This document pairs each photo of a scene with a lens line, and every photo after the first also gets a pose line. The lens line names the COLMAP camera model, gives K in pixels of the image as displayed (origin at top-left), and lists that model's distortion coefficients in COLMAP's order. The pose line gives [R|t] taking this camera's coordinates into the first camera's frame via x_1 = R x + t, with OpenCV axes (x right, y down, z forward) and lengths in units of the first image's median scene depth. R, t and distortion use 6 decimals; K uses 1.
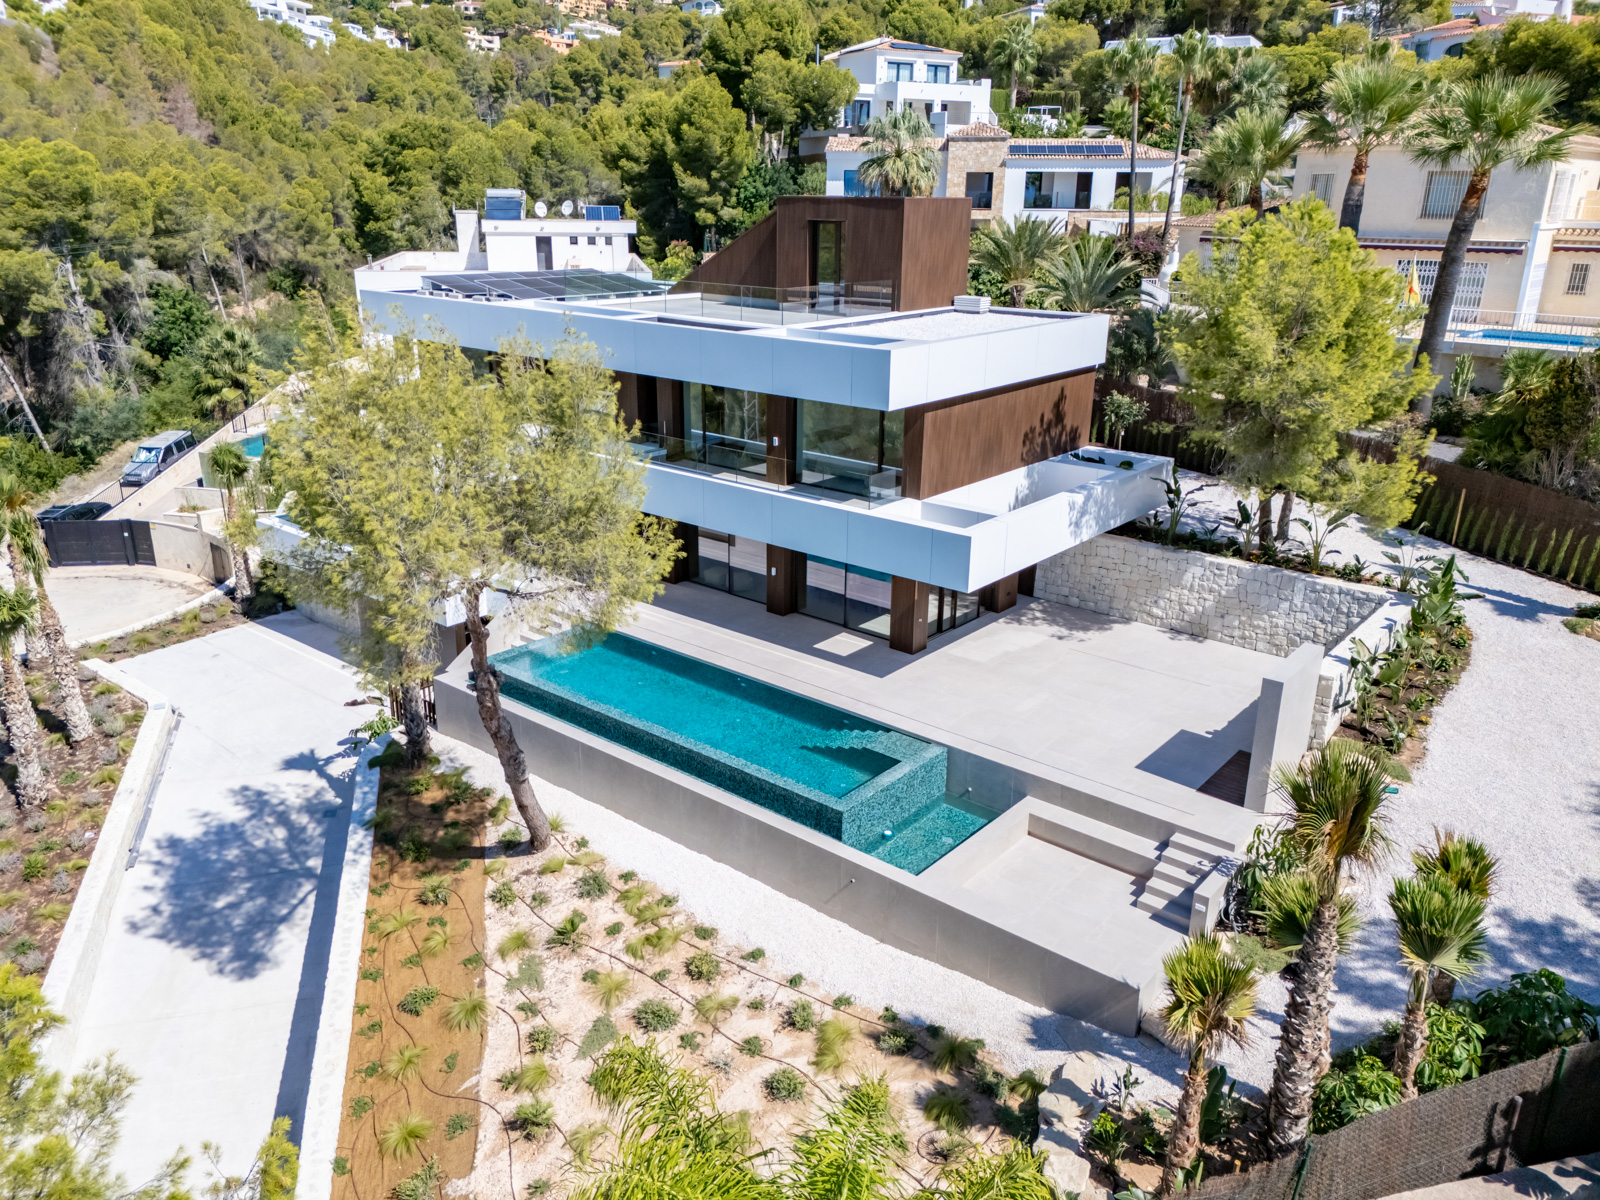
lens RADIAL K [[1180.3, 0, 801.5], [0, 1180.3, 591.4], [0, 0, 1]] dist [0.074424, -0.068968]
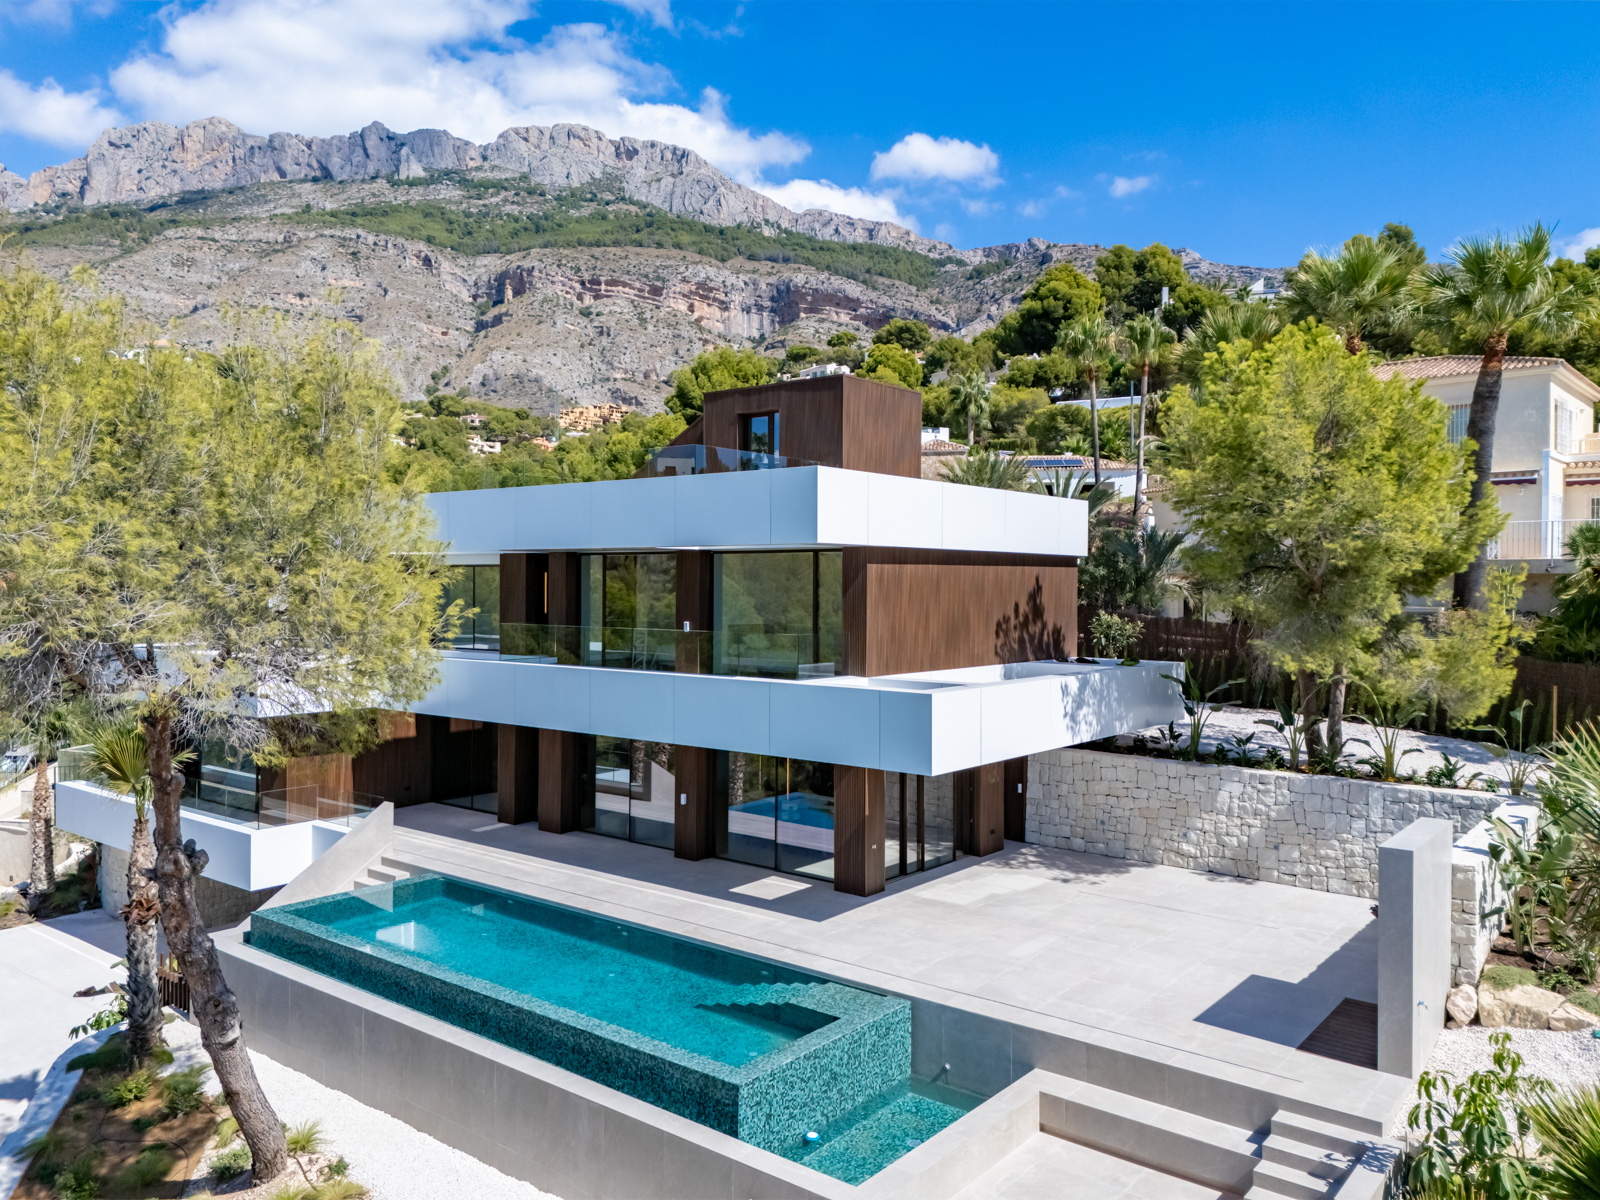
lens RADIAL K [[1180.3, 0, 801.5], [0, 1180.3, 591.4], [0, 0, 1]] dist [0.074424, -0.068968]
pose [[0.999843, -0.006836, 0.016330, 0.049943], [0.011608, 0.949609, -0.313221, 0.116224], [-0.013366, 0.313362, 0.949540, 0.276045]]
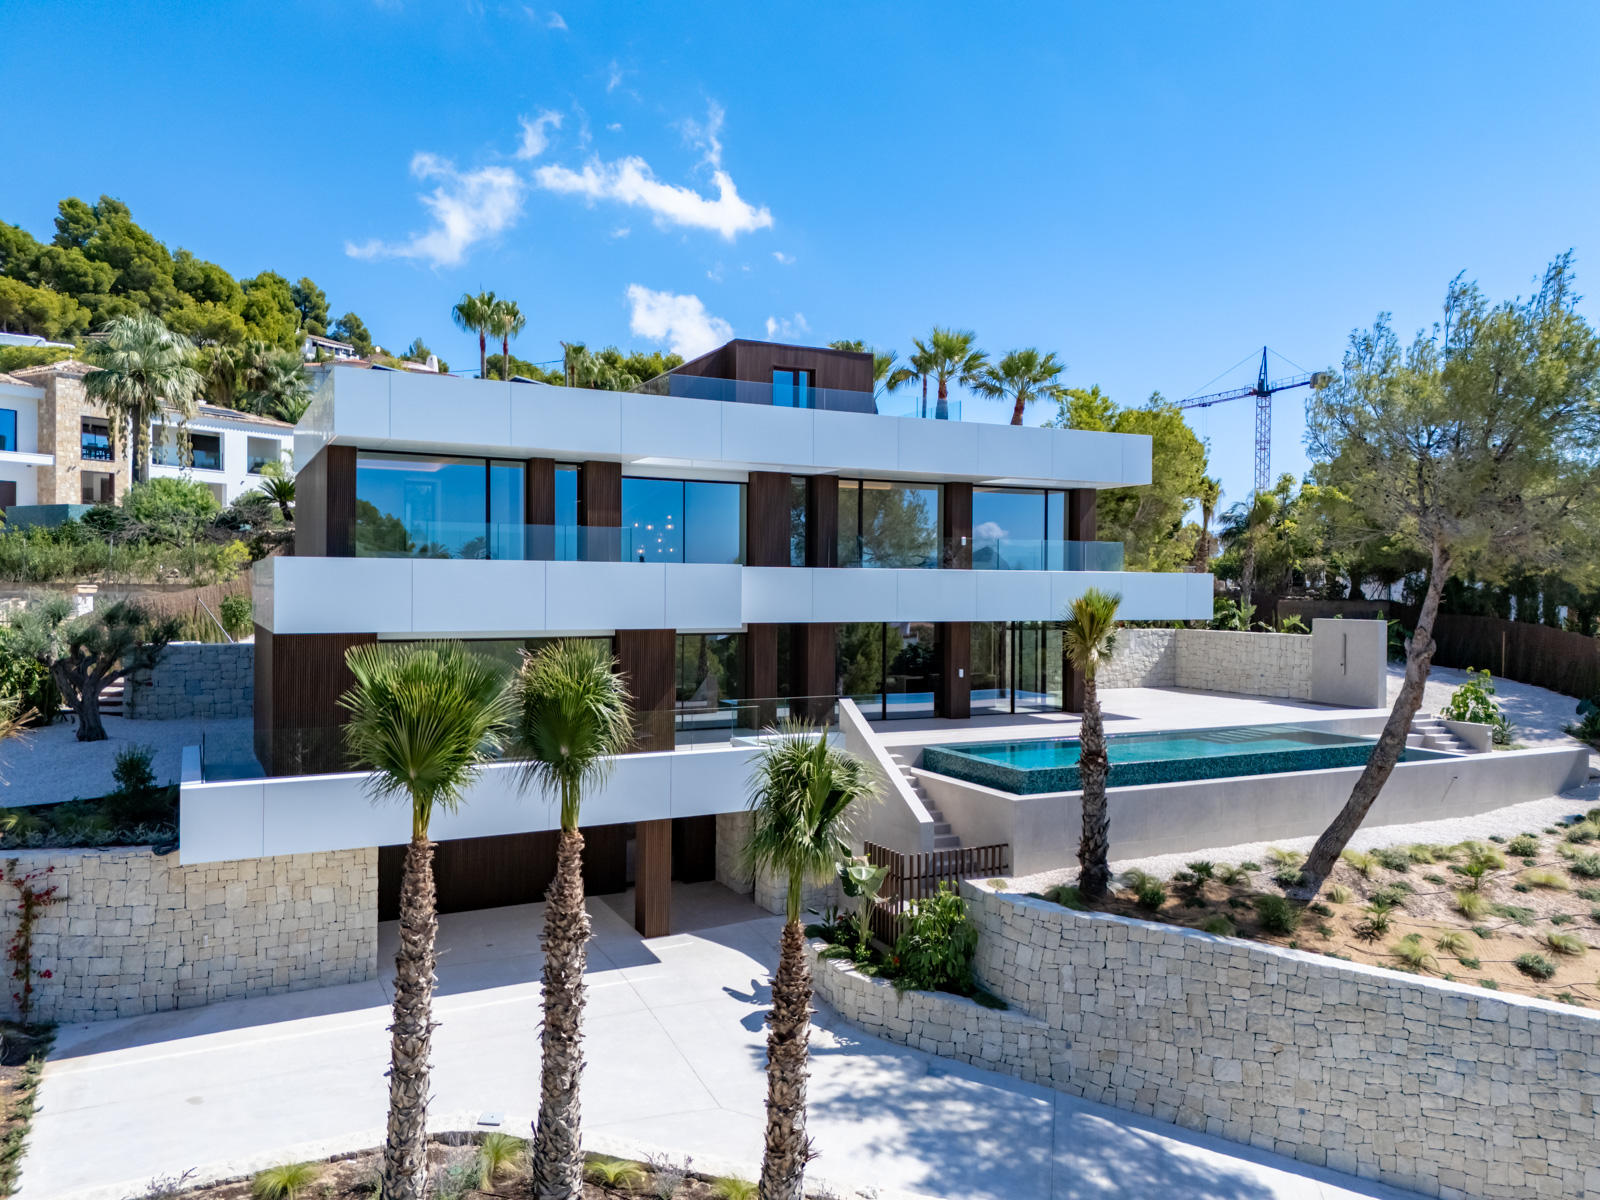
lens RADIAL K [[1180.3, 0, 801.5], [0, 1180.3, 591.4], [0, 0, 1]] dist [0.074424, -0.068968]
pose [[0.403486, -0.011439, 0.914914, -1.180945], [0.288674, 0.950444, -0.115424, -0.004380], [-0.868255, 0.310684, 0.386793, 0.850955]]
